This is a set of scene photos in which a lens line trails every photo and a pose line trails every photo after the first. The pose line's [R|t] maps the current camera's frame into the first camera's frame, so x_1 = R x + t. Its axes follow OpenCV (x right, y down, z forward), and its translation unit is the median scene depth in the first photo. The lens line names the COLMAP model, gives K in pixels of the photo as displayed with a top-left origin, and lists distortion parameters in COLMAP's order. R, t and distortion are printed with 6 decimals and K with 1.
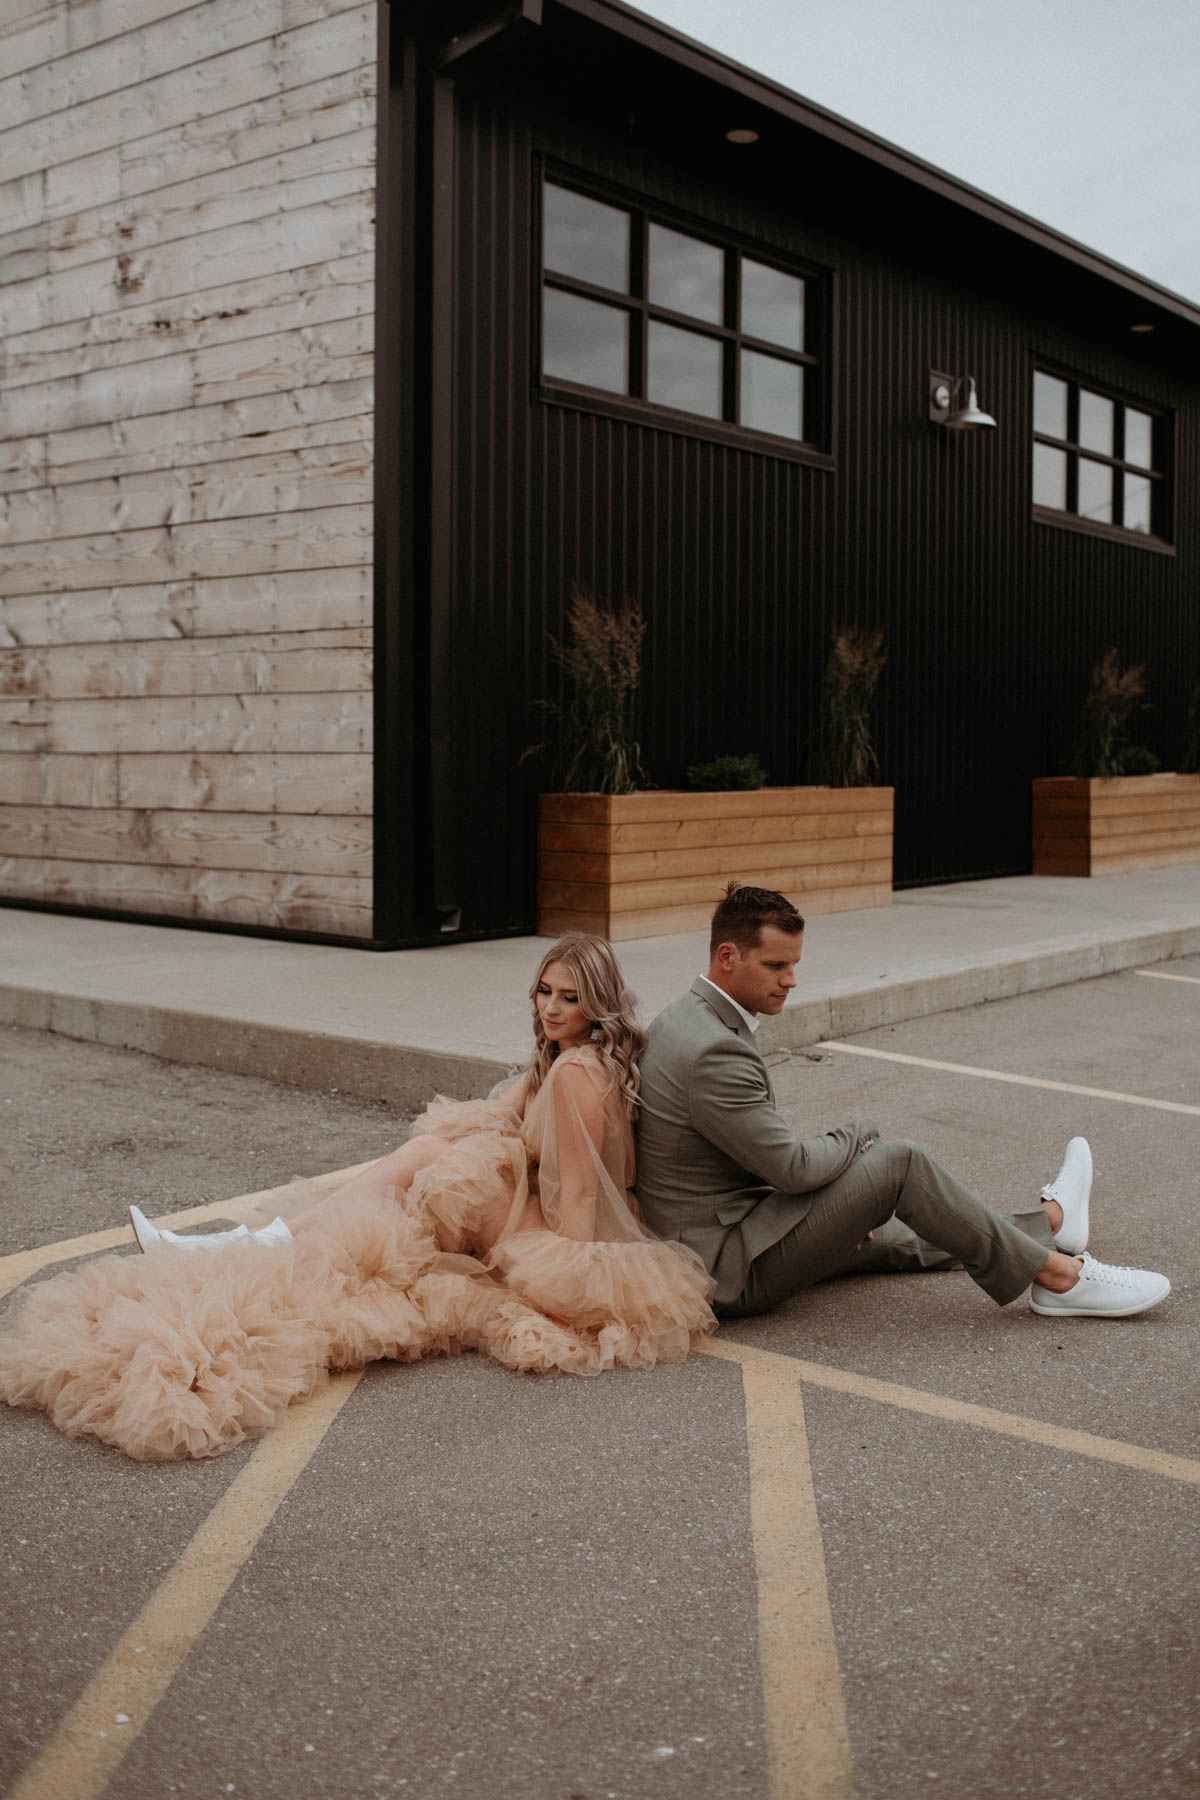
lens RADIAL K [[1874.3, 0, 574.4], [0, 1874.3, 788.5], [0, 0, 1]] dist [-0.092333, 0.015355]
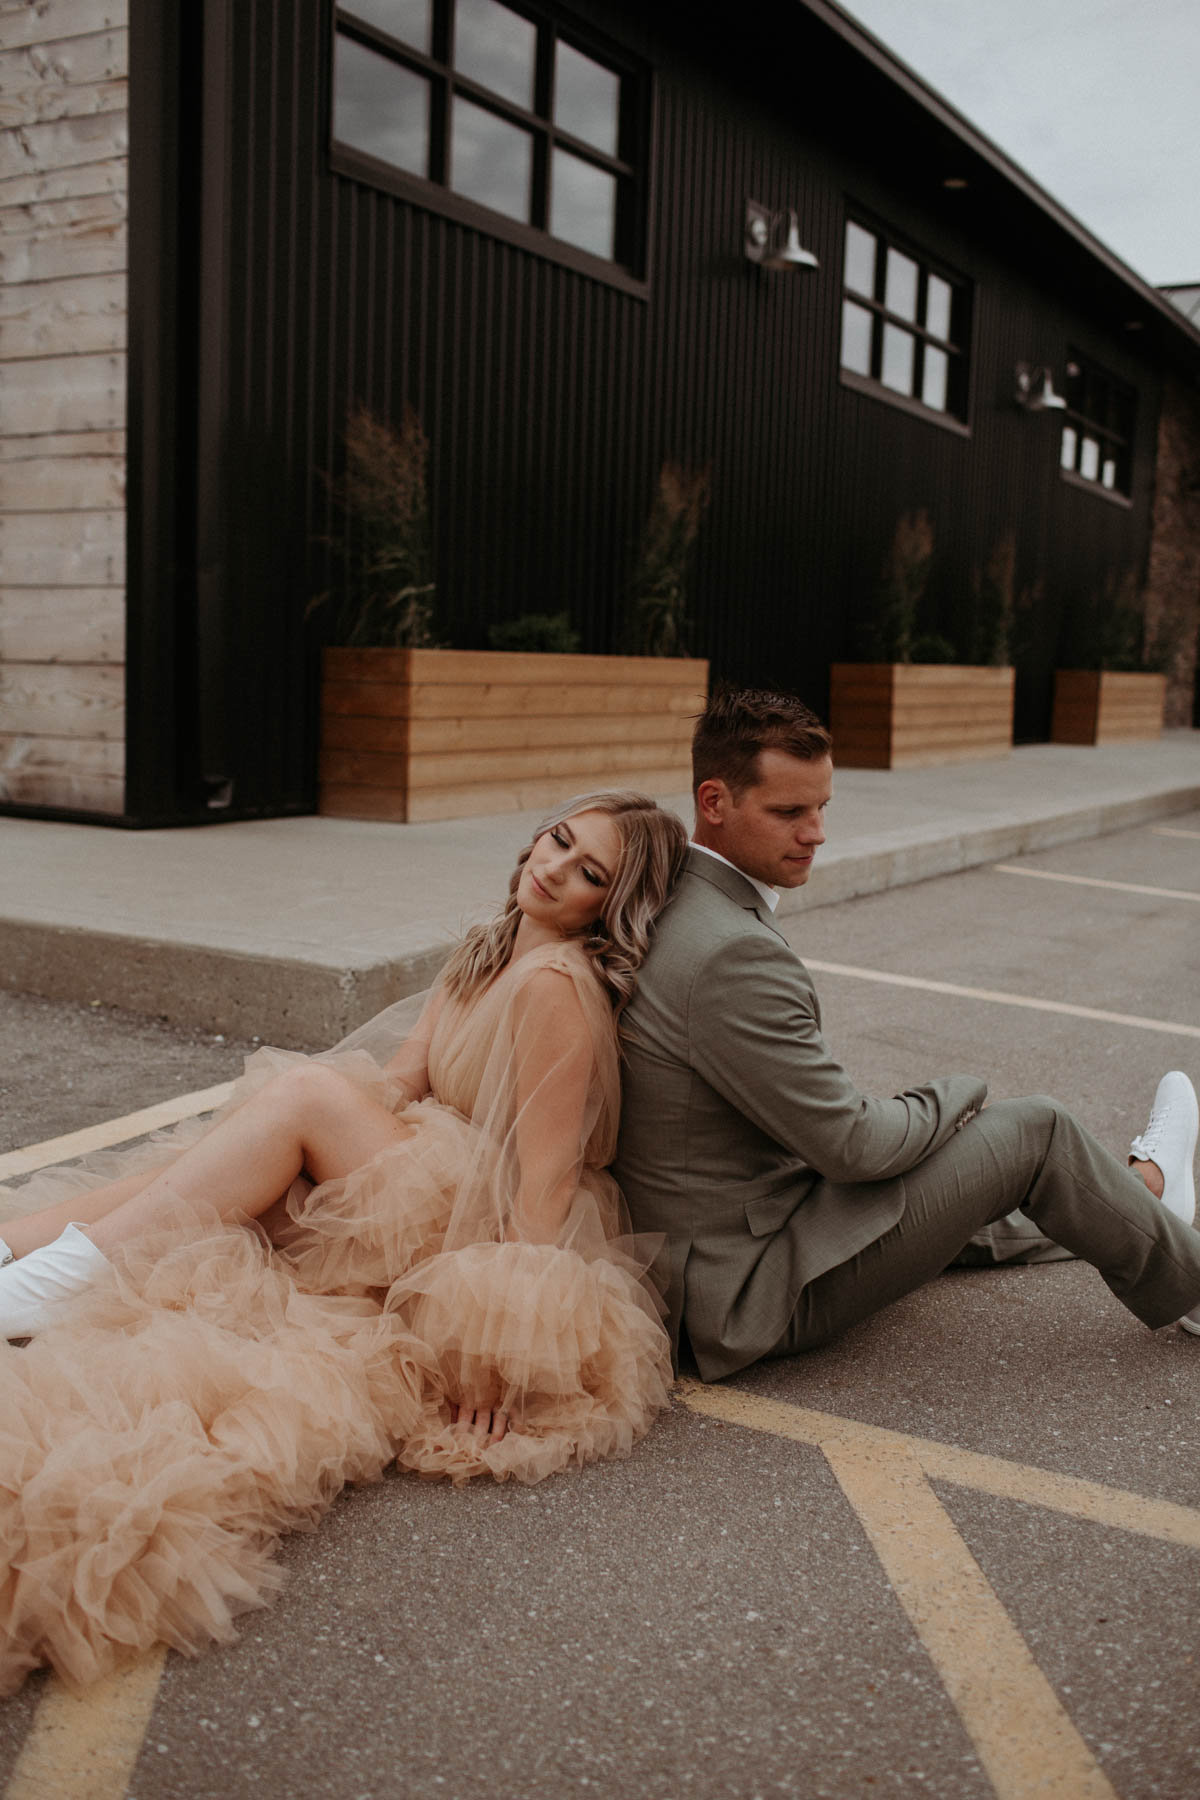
lens RADIAL K [[1858.2, 0, 600.0], [0, 1858.2, 900.0], [0, 0, 1]] dist [-0.096505, 0.106829]
pose [[0.986209, 0.006910, 0.165358, -0.034115], [-0.025325, 0.993662, 0.109516, 0.022345], [-0.163553, -0.112193, 0.980134, 0.160706]]
